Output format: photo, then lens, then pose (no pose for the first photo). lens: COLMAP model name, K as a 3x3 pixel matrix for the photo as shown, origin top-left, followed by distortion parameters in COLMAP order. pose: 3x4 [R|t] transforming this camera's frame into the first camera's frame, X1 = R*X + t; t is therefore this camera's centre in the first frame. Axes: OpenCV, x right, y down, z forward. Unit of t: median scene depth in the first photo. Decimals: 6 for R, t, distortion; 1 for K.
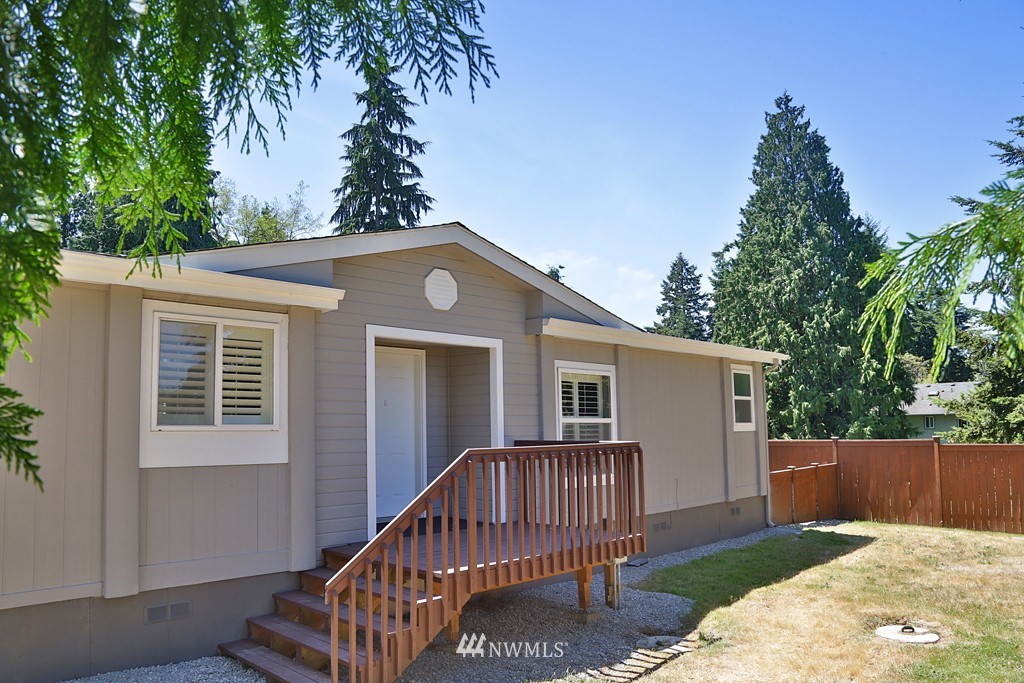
lens RADIAL K [[722.6, 0, 512.1], [0, 722.6, 349.1], [0, 0, 1]] dist [-0.116736, -0.001005]
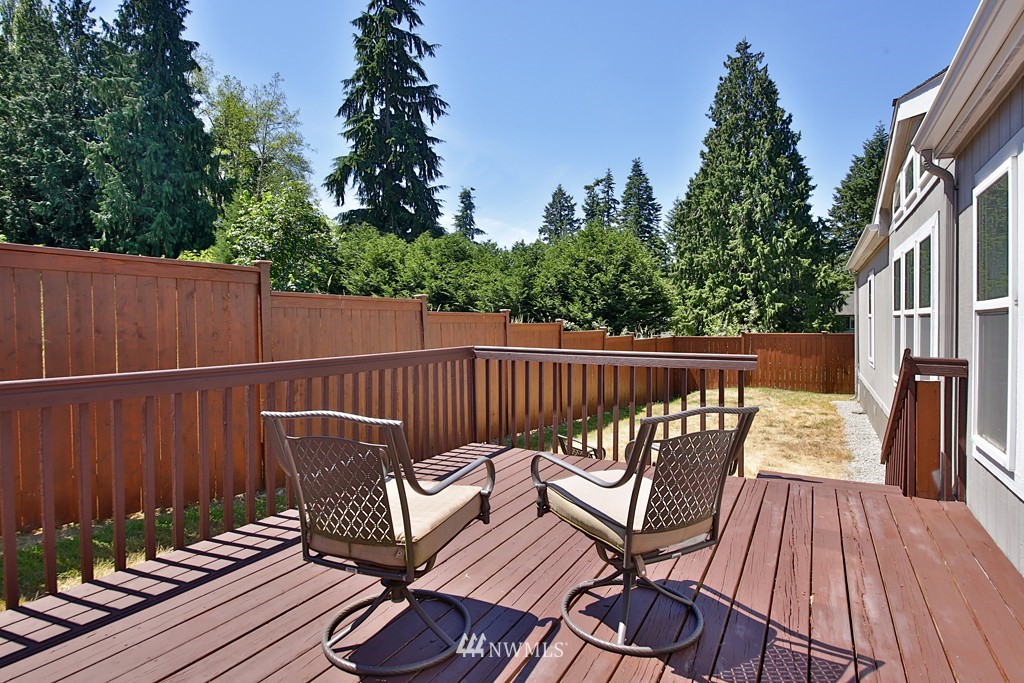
lens RADIAL K [[546.3, 0, 512.7], [0, 546.3, 332.4], [0, 0, 1]] dist [0.006096, -0.000400]
pose [[0.960031, -0.001436, 0.279889, -0.232838], [-0.033357, 0.992273, 0.119509, 0.021749], [-0.277898, -0.124068, 0.952565, 0.169724]]
